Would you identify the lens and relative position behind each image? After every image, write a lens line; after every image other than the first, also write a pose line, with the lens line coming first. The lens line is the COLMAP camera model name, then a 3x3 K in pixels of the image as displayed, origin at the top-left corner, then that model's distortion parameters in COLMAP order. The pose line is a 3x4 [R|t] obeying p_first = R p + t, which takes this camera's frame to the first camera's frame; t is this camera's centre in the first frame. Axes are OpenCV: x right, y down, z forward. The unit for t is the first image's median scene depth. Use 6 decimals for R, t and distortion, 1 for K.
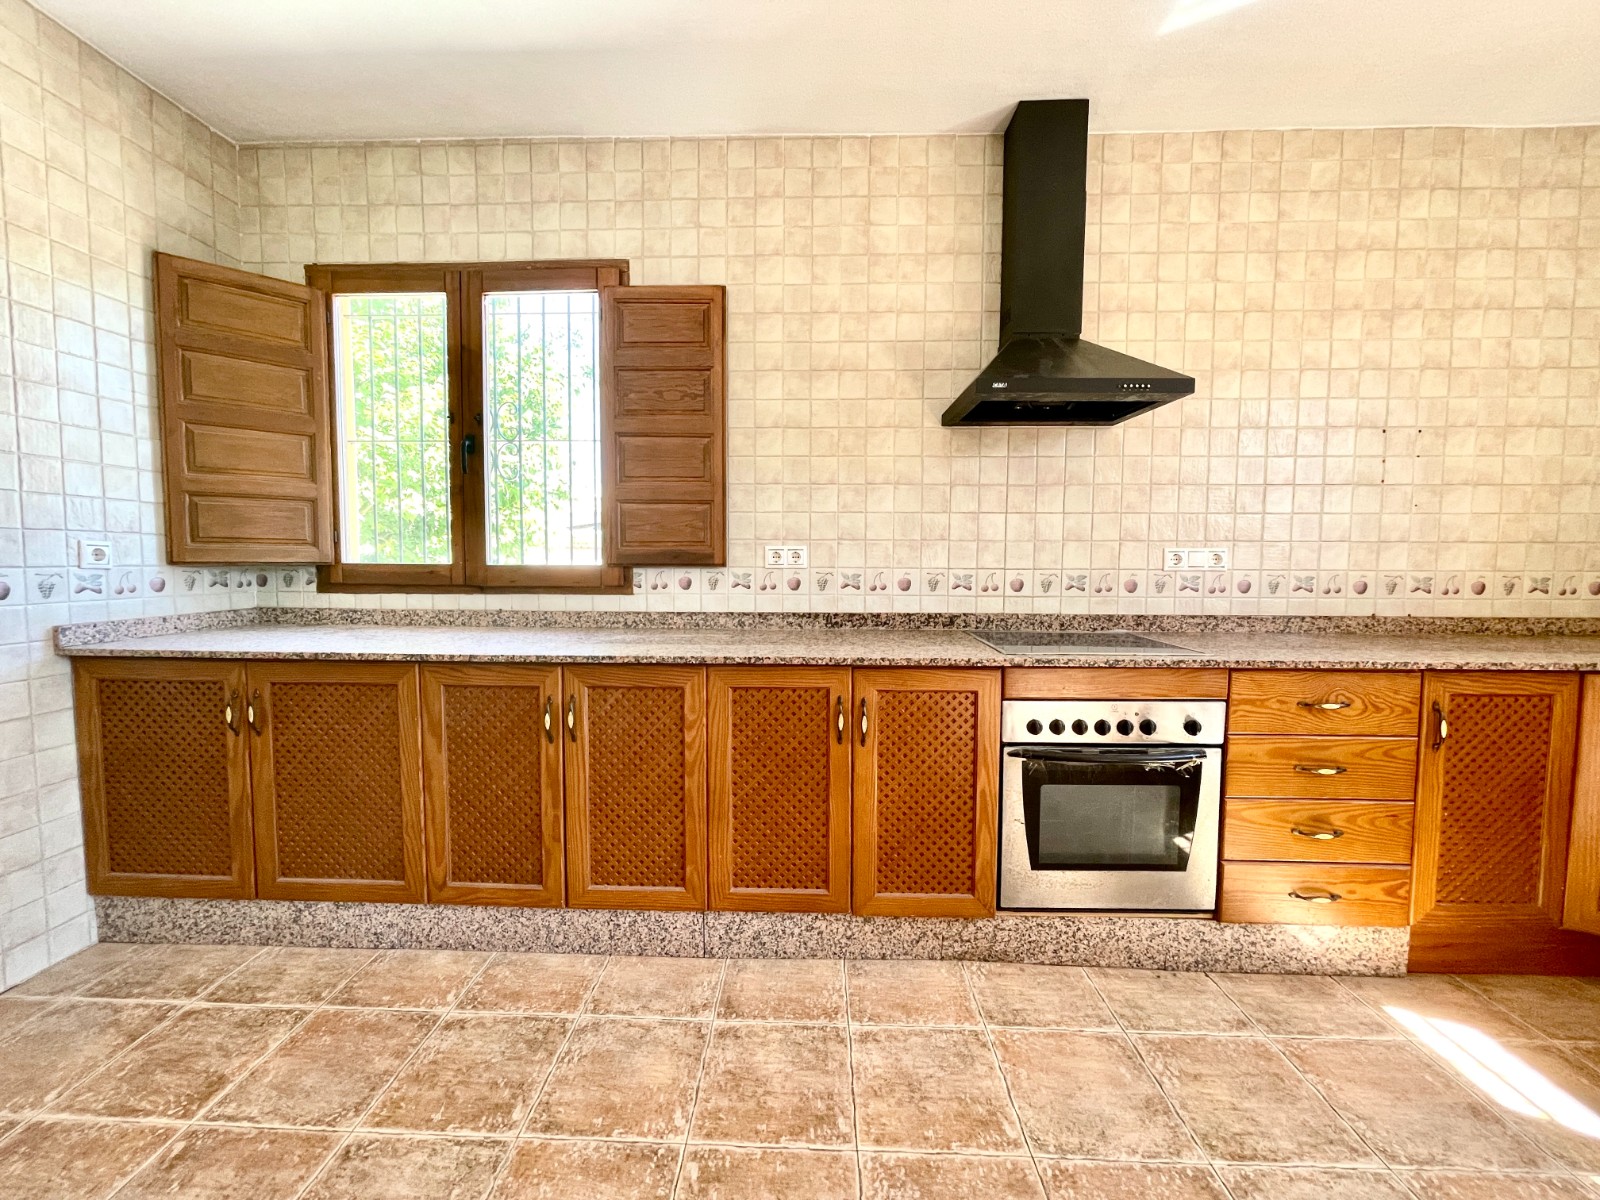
lens RADIAL K [[645.7, 0, 794.6], [0, 645.7, 597.0], [0, 0, 1]] dist [-0.002072, 0.000949]
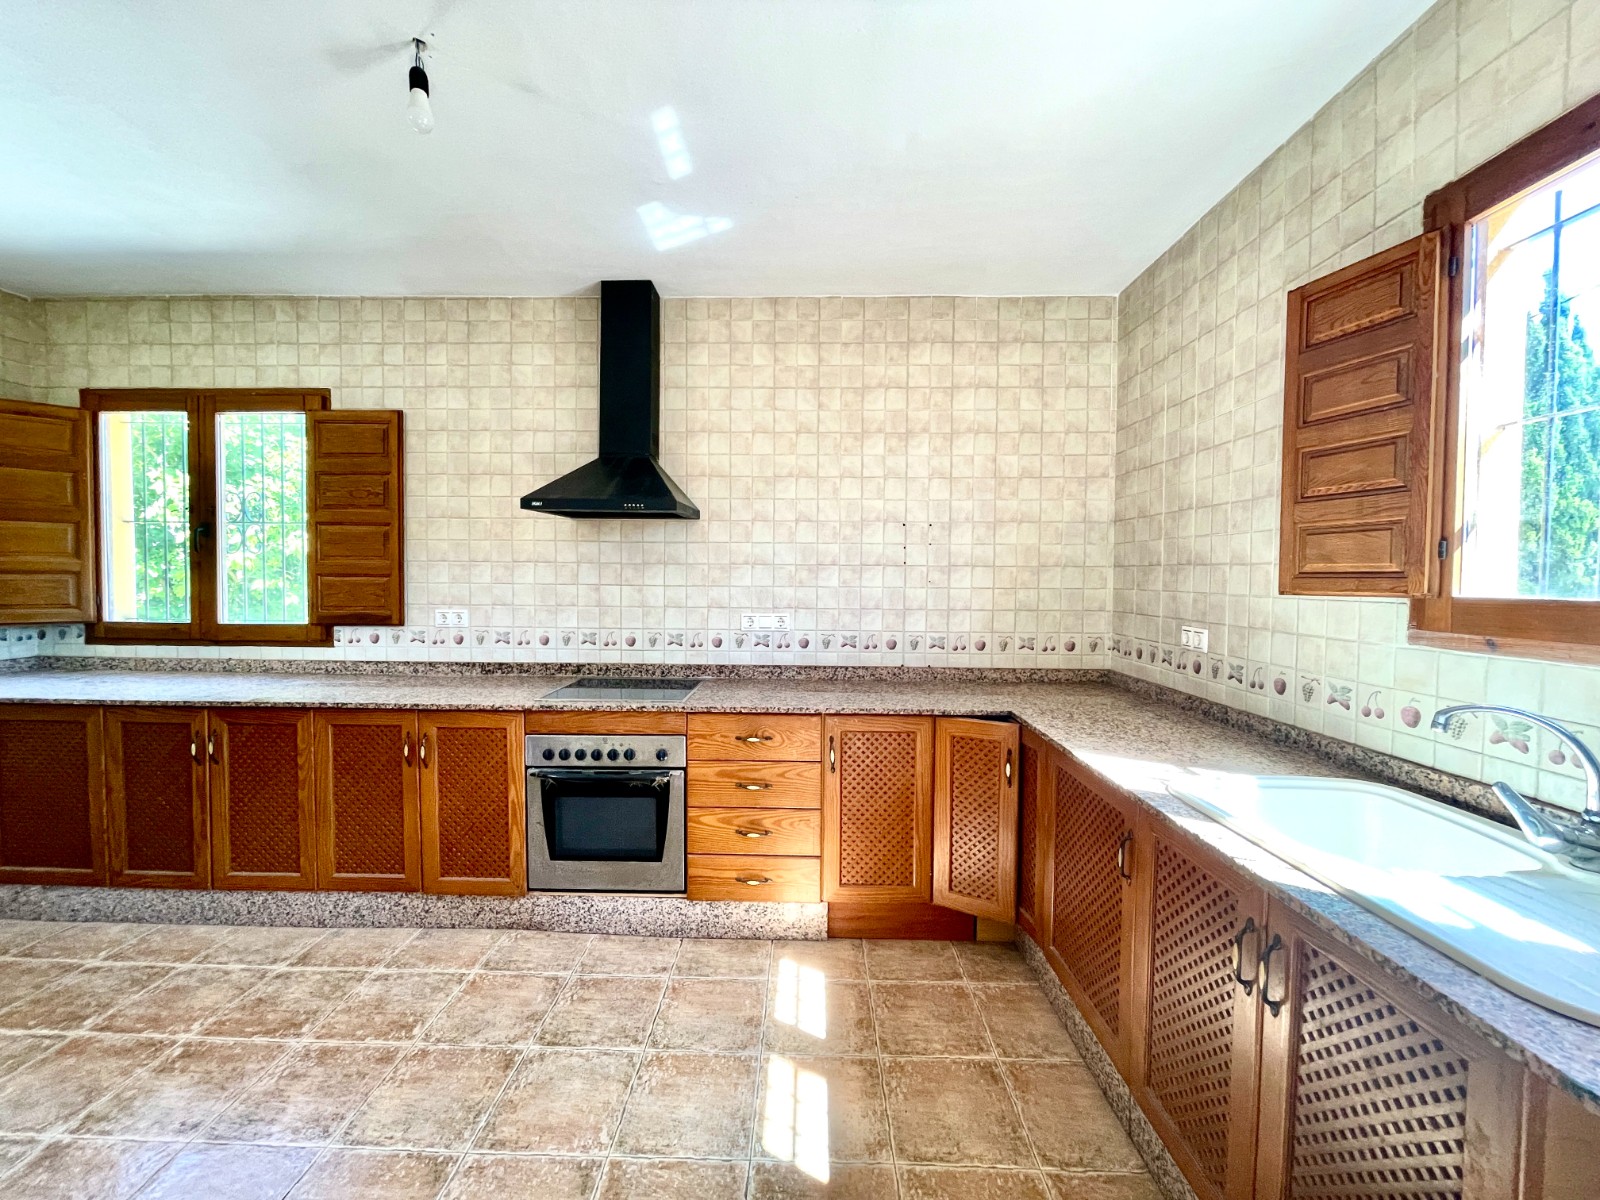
lens RADIAL K [[645.7, 0, 794.6], [0, 645.7, 597.0], [0, 0, 1]] dist [-0.002072, 0.000949]
pose [[0.999965, 0.003727, 0.007554, 0.678139], [-0.003519, 0.999618, -0.027416, -0.074042], [-0.007653, 0.027388, 0.999596, -0.292282]]
